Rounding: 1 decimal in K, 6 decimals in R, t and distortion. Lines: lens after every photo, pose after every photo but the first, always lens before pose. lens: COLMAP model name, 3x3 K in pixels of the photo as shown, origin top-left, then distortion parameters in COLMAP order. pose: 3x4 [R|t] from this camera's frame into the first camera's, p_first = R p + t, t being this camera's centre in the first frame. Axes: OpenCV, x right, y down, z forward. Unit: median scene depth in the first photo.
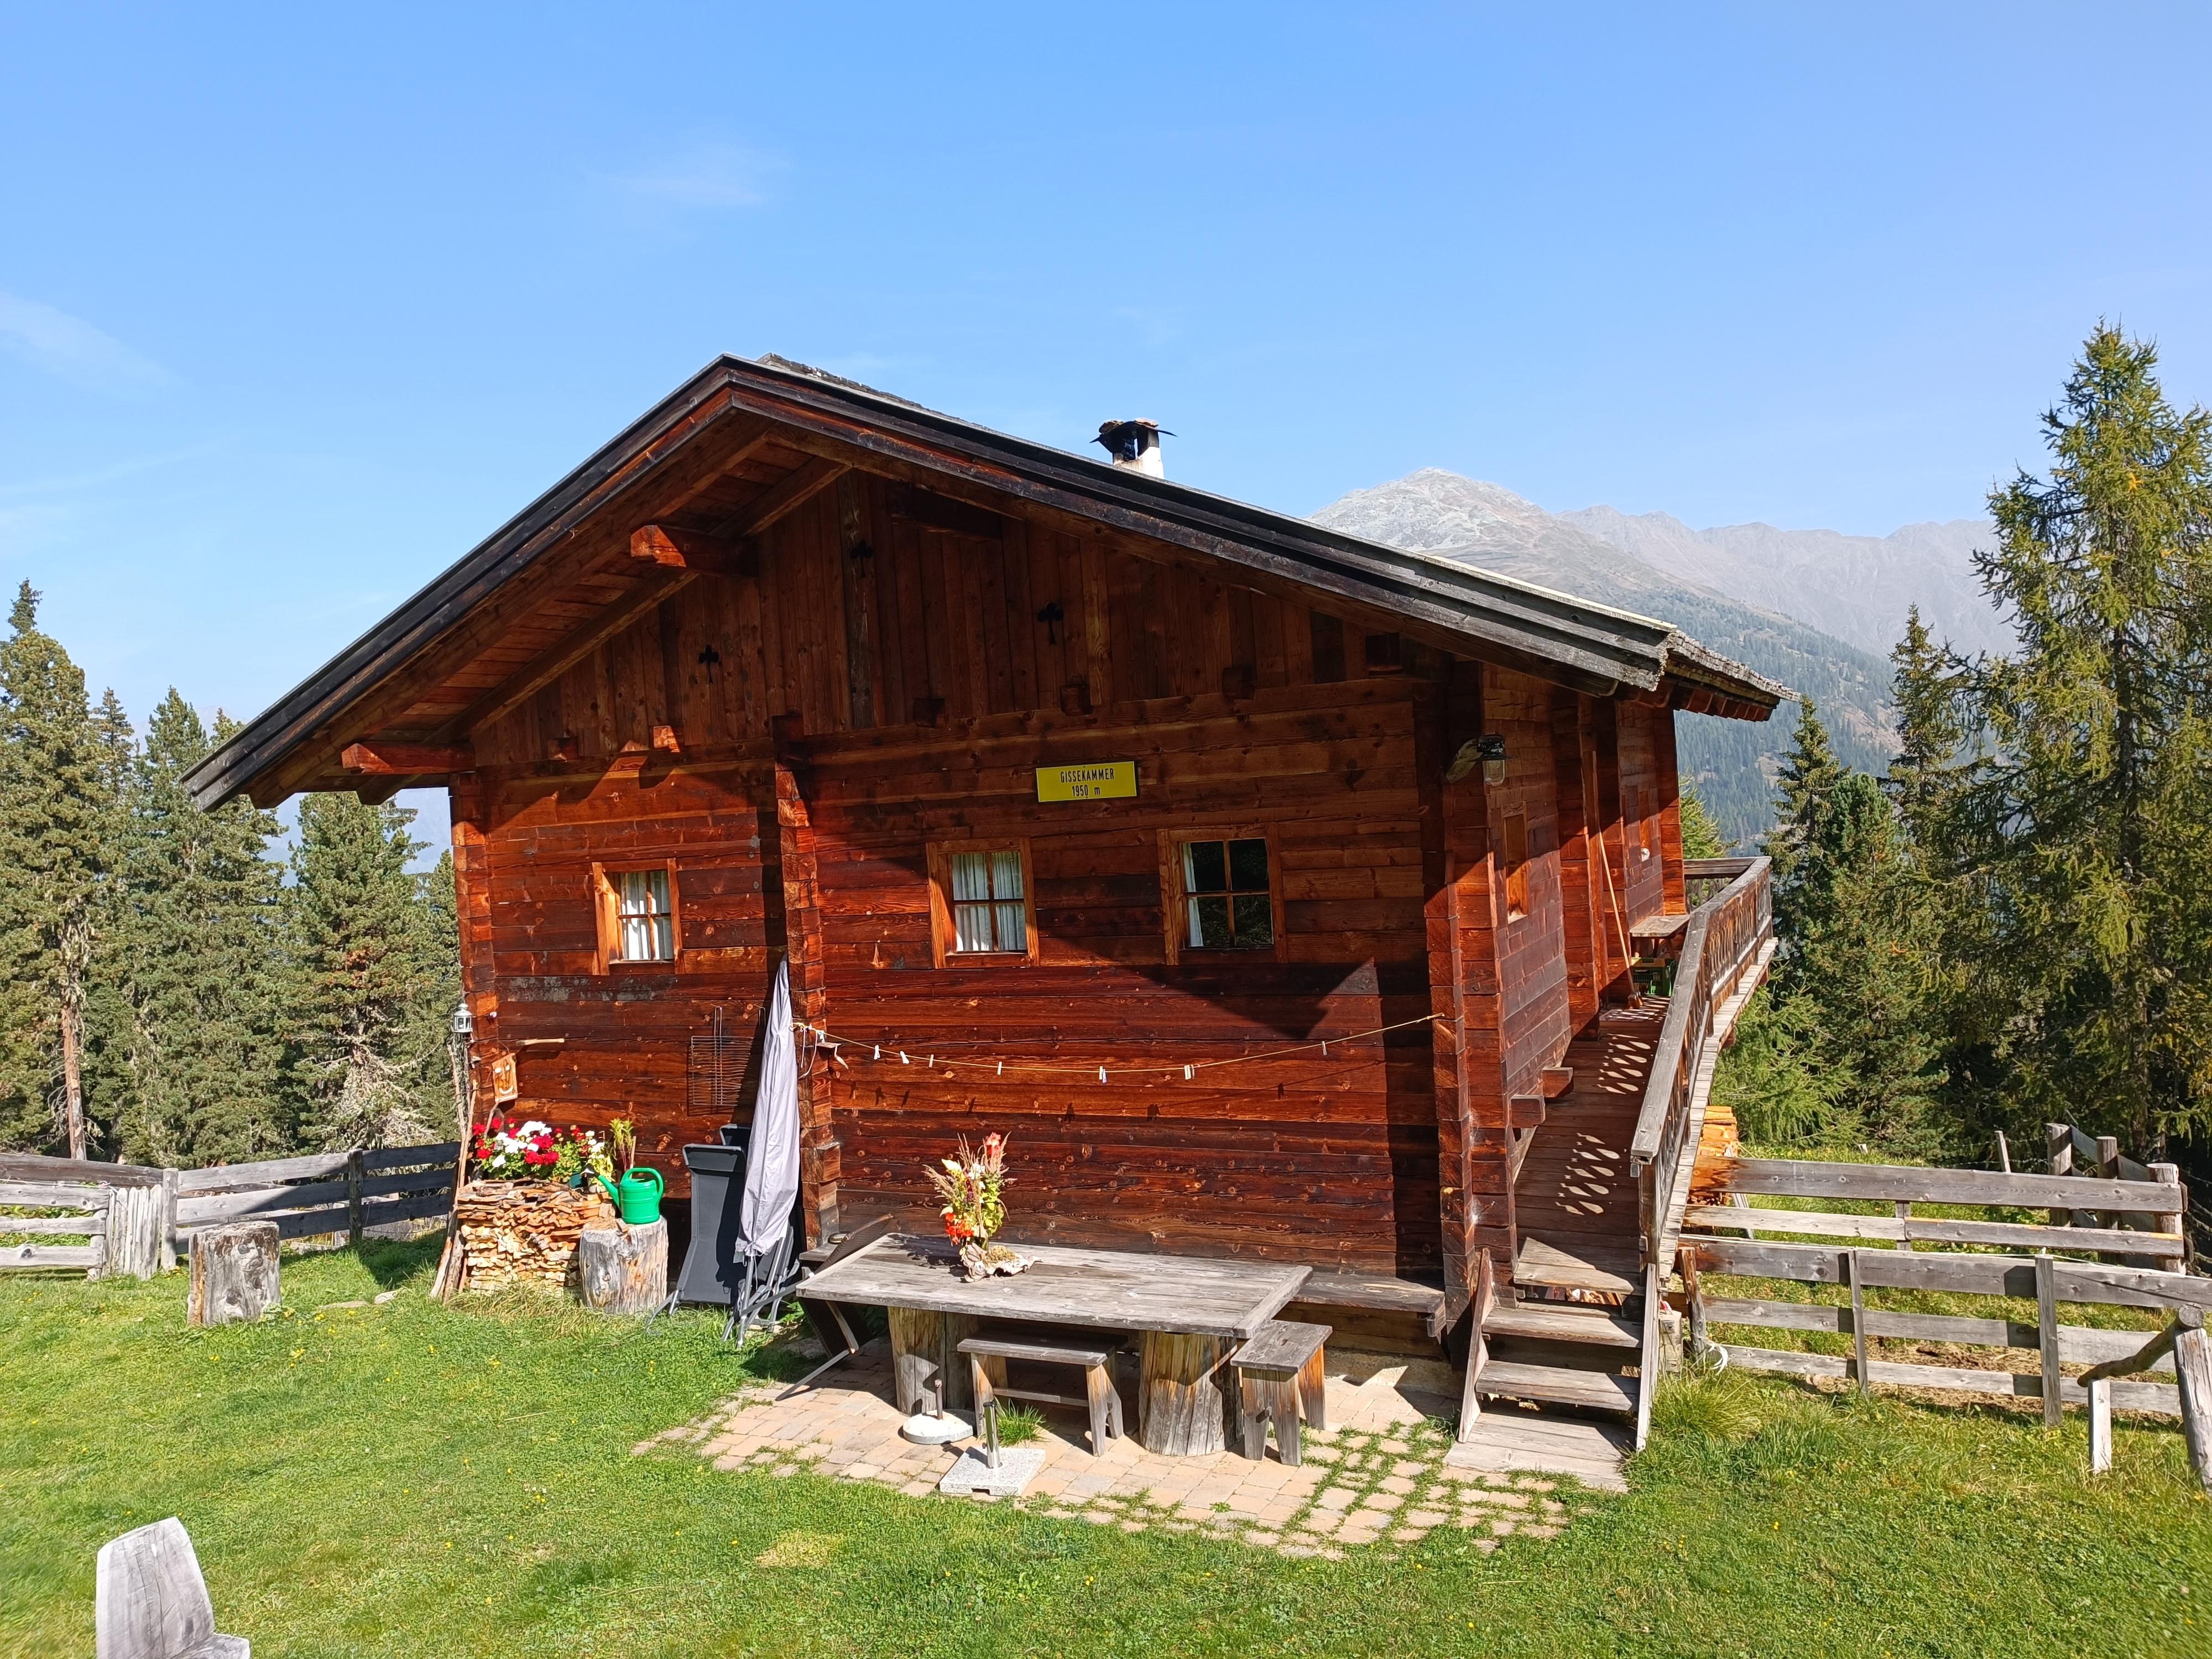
lens RADIAL K [[1597.7, 0, 1086.6], [0, 1597.7, 822.3], [0, 0, 1]] dist [0.037715, -0.041537]
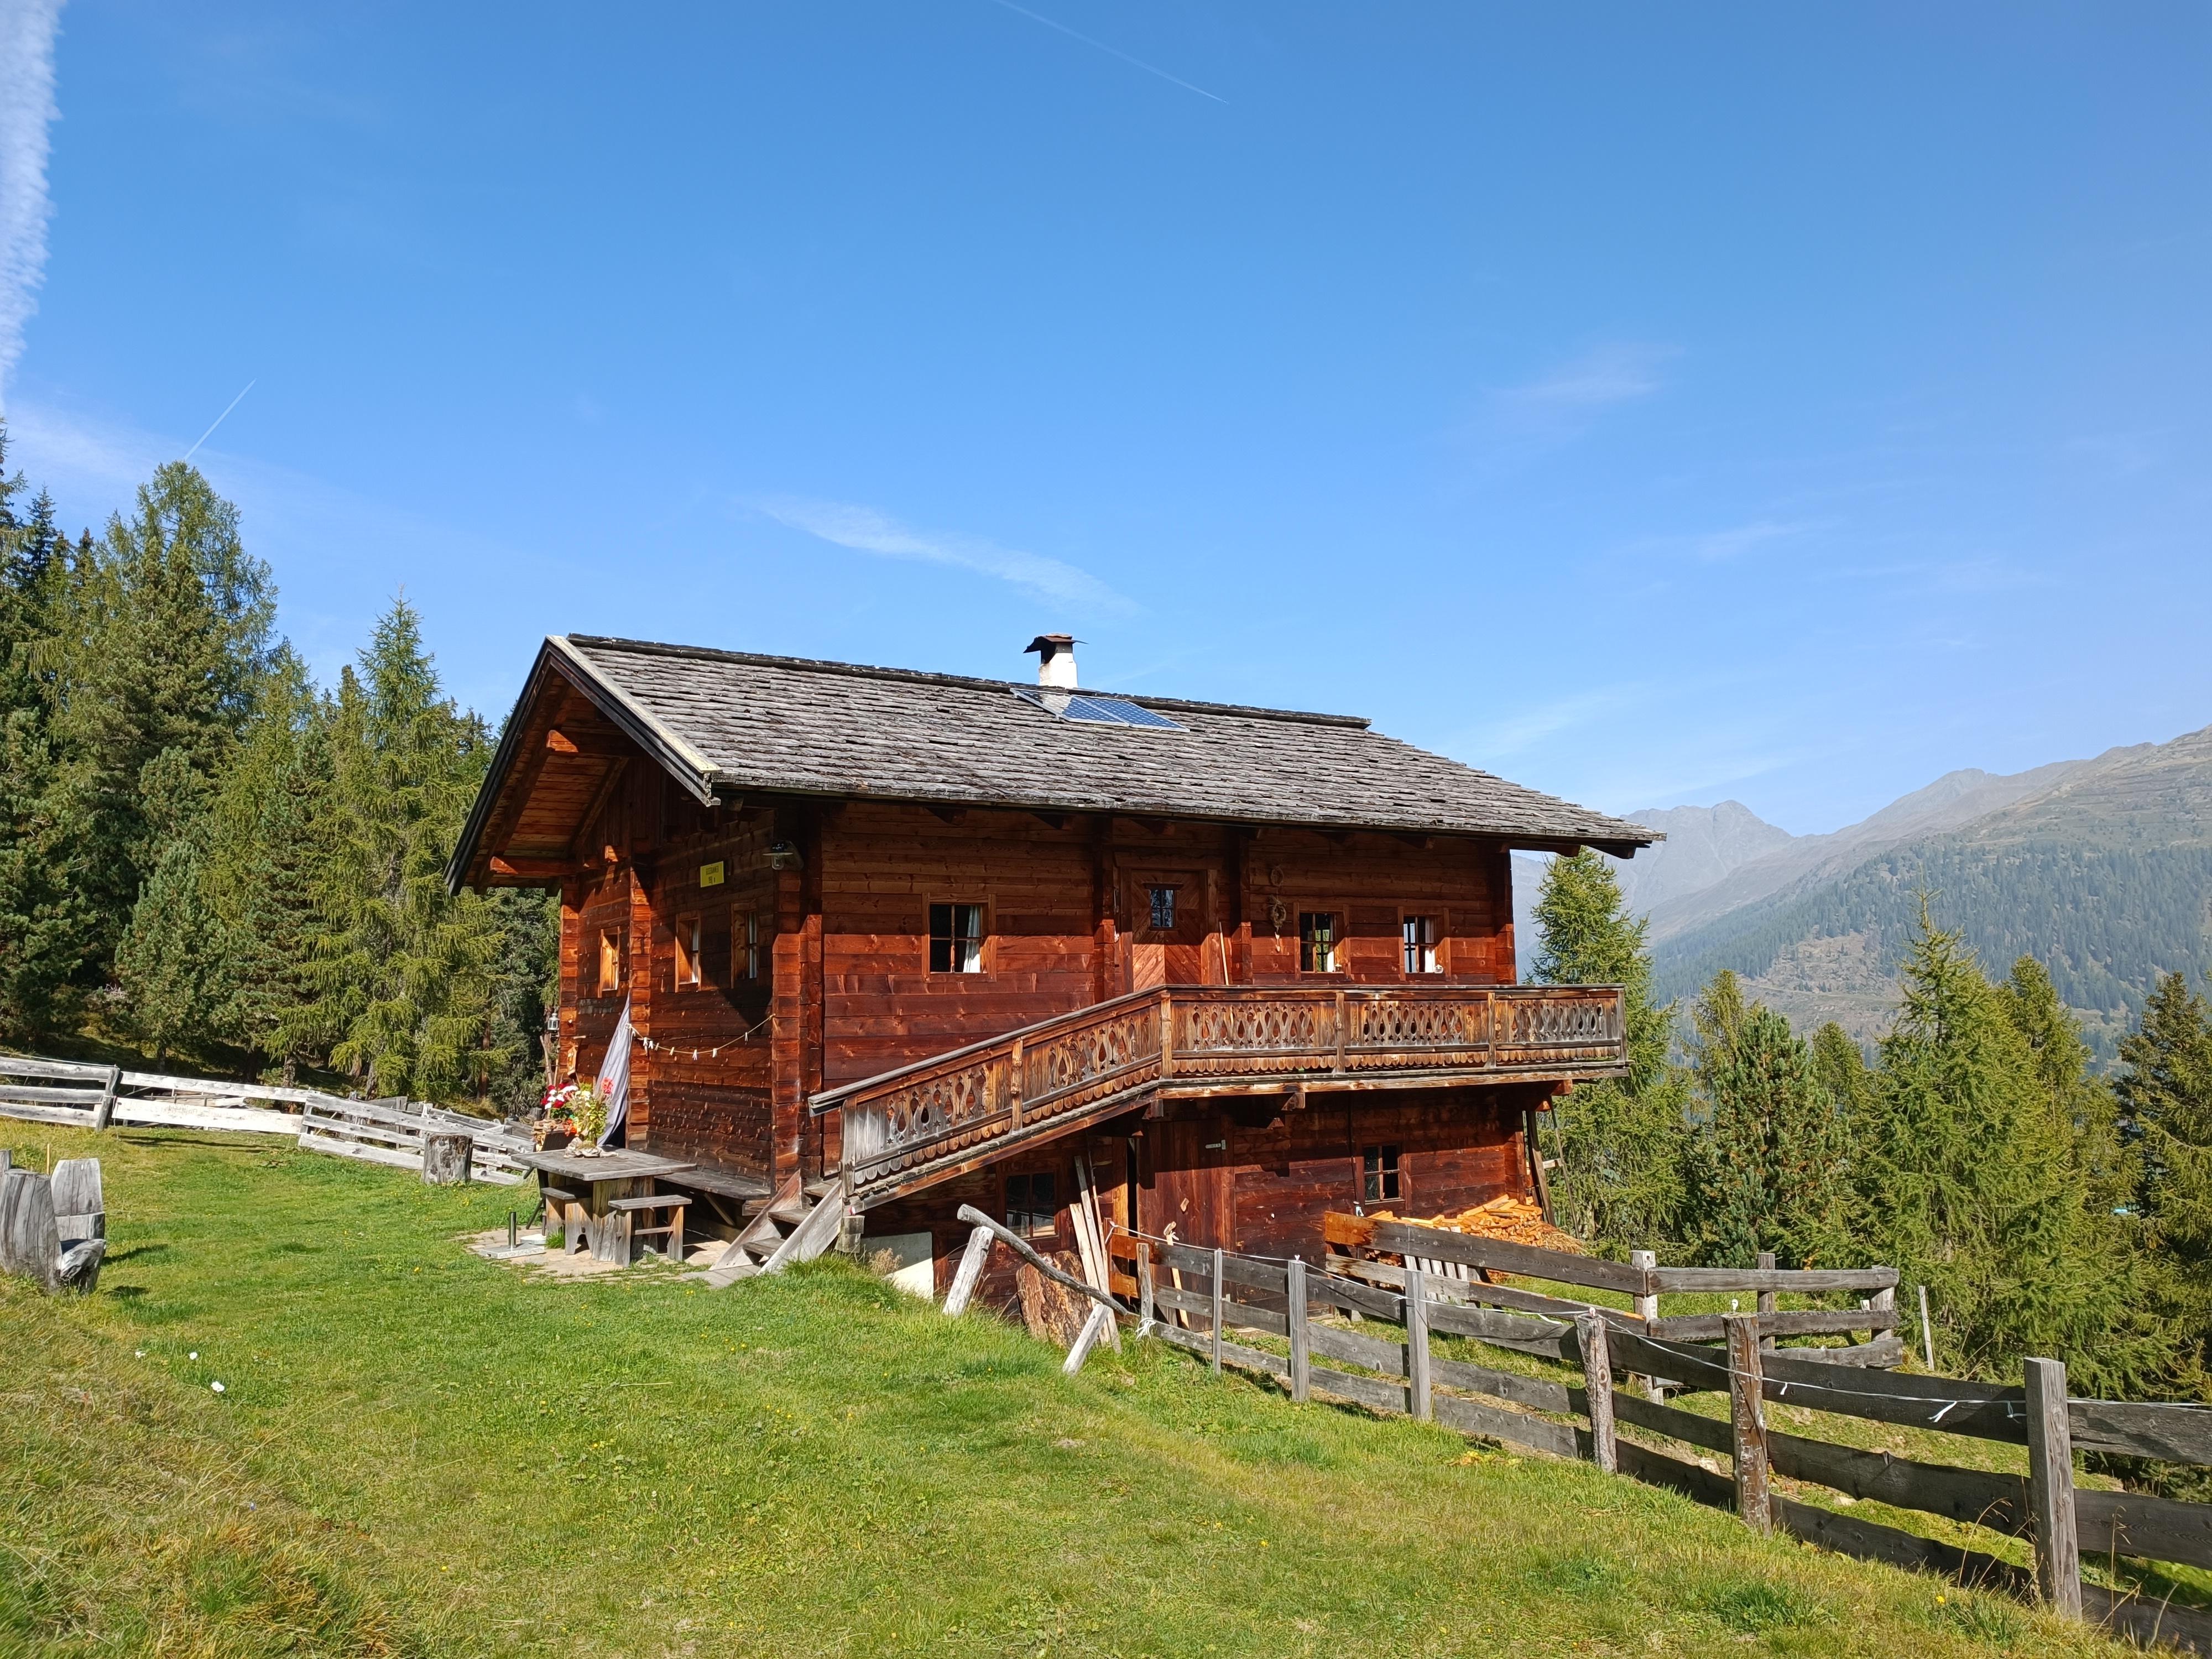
lens RADIAL K [[1597.7, 0, 1107.0], [0, 1597.7, 832.2], [0, 0, 1]] dist [0.037715, -0.041537]
pose [[0.858205, -0.005336, -0.513279, 1.161494], [-0.048398, 0.994650, -0.091263, 0.059990], [0.511020, 0.103163, 0.853356, -0.187206]]
